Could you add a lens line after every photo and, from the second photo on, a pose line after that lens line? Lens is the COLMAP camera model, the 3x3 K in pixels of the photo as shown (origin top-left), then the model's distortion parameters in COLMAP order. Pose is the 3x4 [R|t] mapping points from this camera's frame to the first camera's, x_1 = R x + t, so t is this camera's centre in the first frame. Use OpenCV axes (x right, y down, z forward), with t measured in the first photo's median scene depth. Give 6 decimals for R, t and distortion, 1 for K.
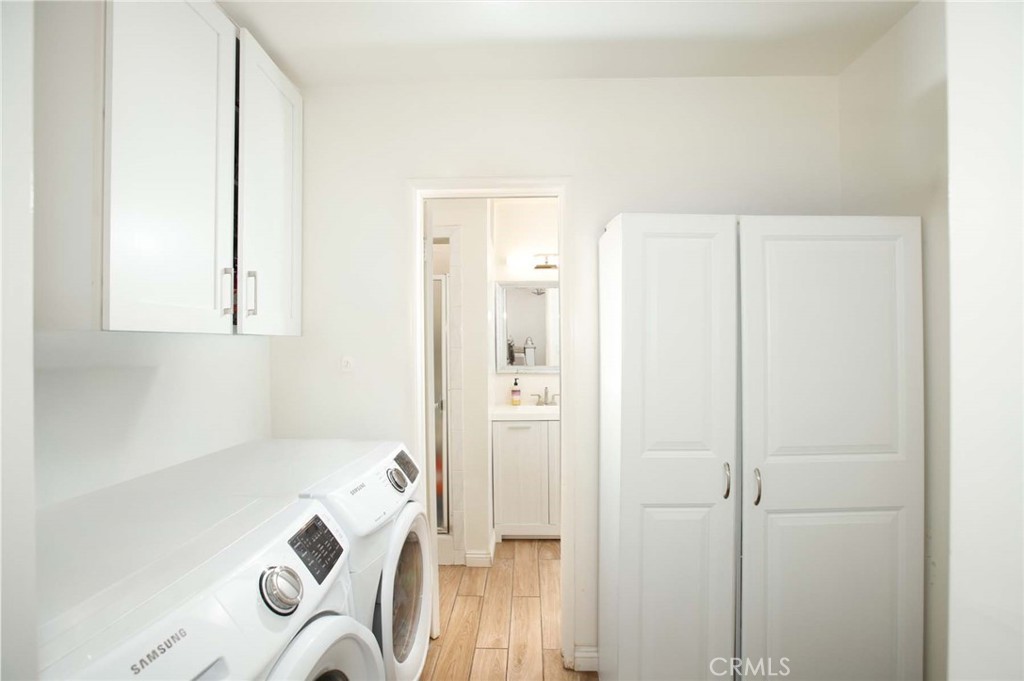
lens RADIAL K [[493.2, 0, 512.0], [0, 493.2, 340.5], [0, 0, 1]] dist [-0.000155, 0.000474]
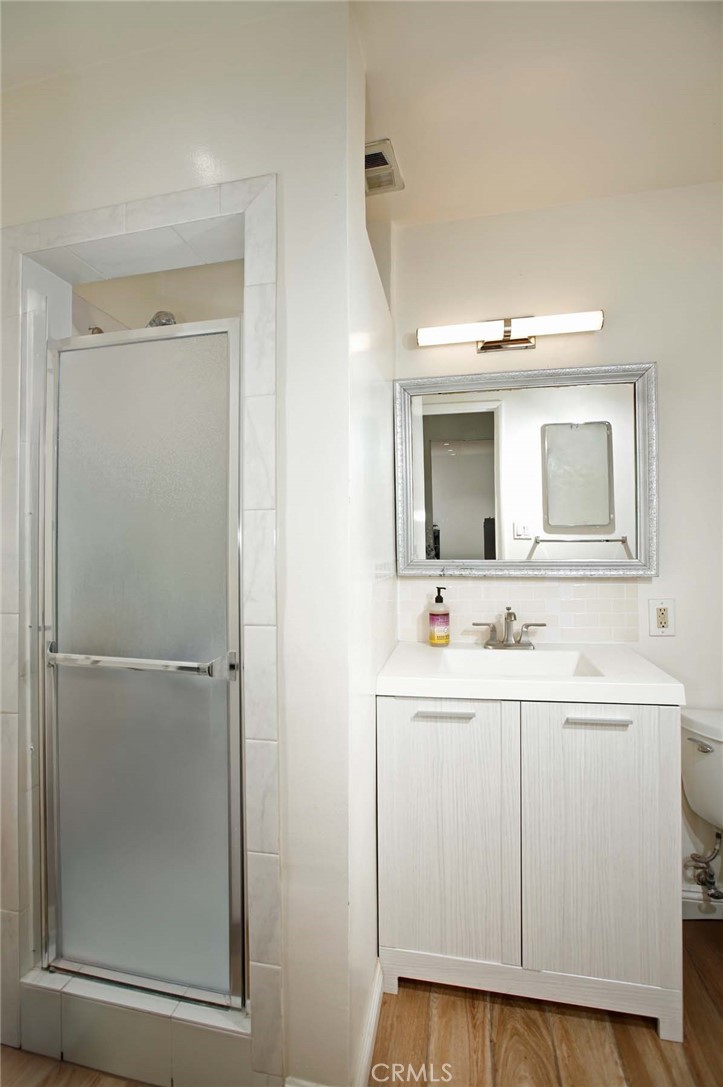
lens RADIAL K [[507.3, 0, 344.8], [0, 507.3, 542.7], [0, 0, 1]] dist [-0.050398, 0.017461]
pose [[0.981065, -0.002125, -0.193666, 0.013196], [0.001316, 0.999990, -0.004307, 0.038014], [0.193673, 0.003971, 0.981058, 0.529188]]
